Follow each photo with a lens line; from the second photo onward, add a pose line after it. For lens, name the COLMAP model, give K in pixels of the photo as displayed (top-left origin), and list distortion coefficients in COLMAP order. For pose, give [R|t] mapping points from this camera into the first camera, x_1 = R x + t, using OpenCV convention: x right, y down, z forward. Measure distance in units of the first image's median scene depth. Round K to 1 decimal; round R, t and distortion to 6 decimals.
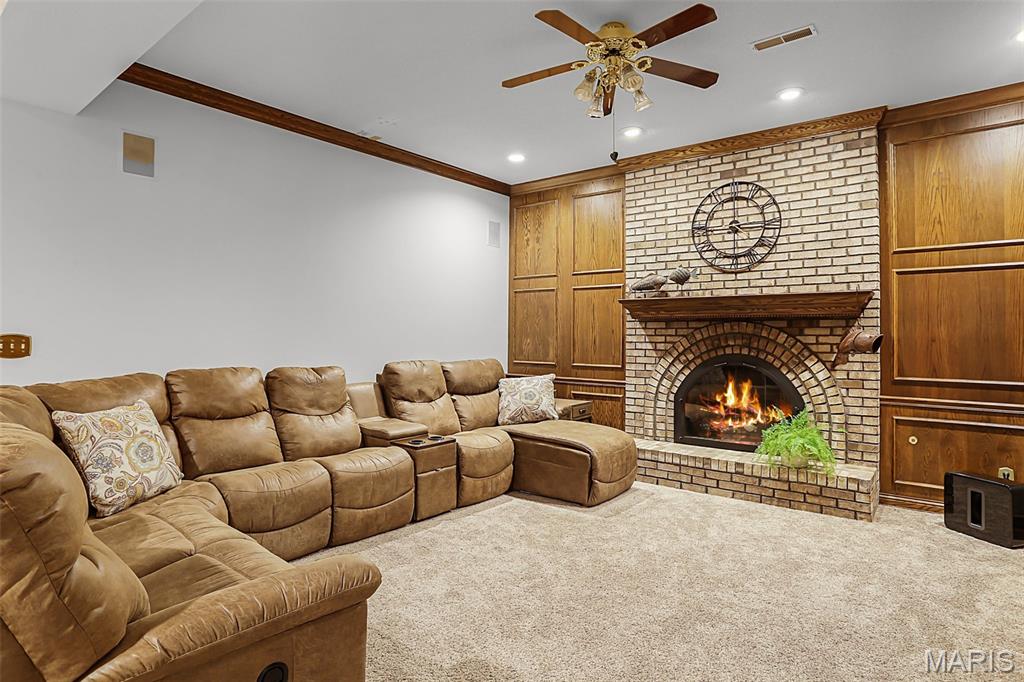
lens RADIAL K [[579.9, 0, 508.7], [0, 579.9, 332.7], [0, 0, 1]] dist [-0.024273, 0.002965]
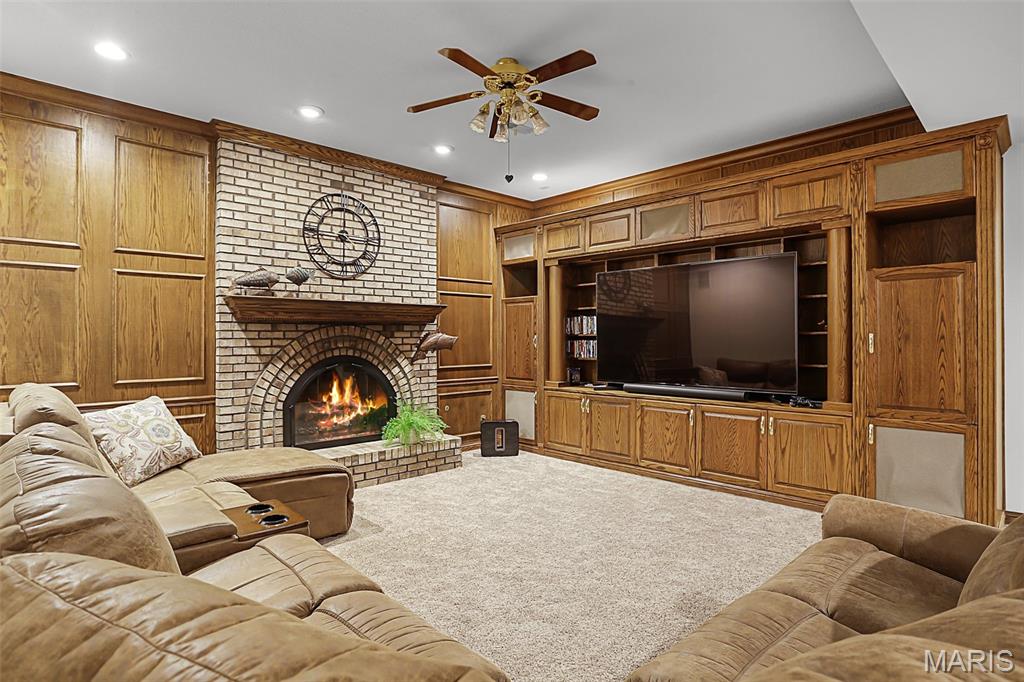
lens RADIAL K [[547.2, 0, 517.7], [0, 547.2, 338.3], [0, 0, 1]] dist [-0.003489, 0.000147]
pose [[0.133297, -0.010932, 0.991016, -0.561258], [-0.003578, 0.999927, 0.011512, -0.007634], [-0.991070, -0.005080, 0.133248, 0.536585]]
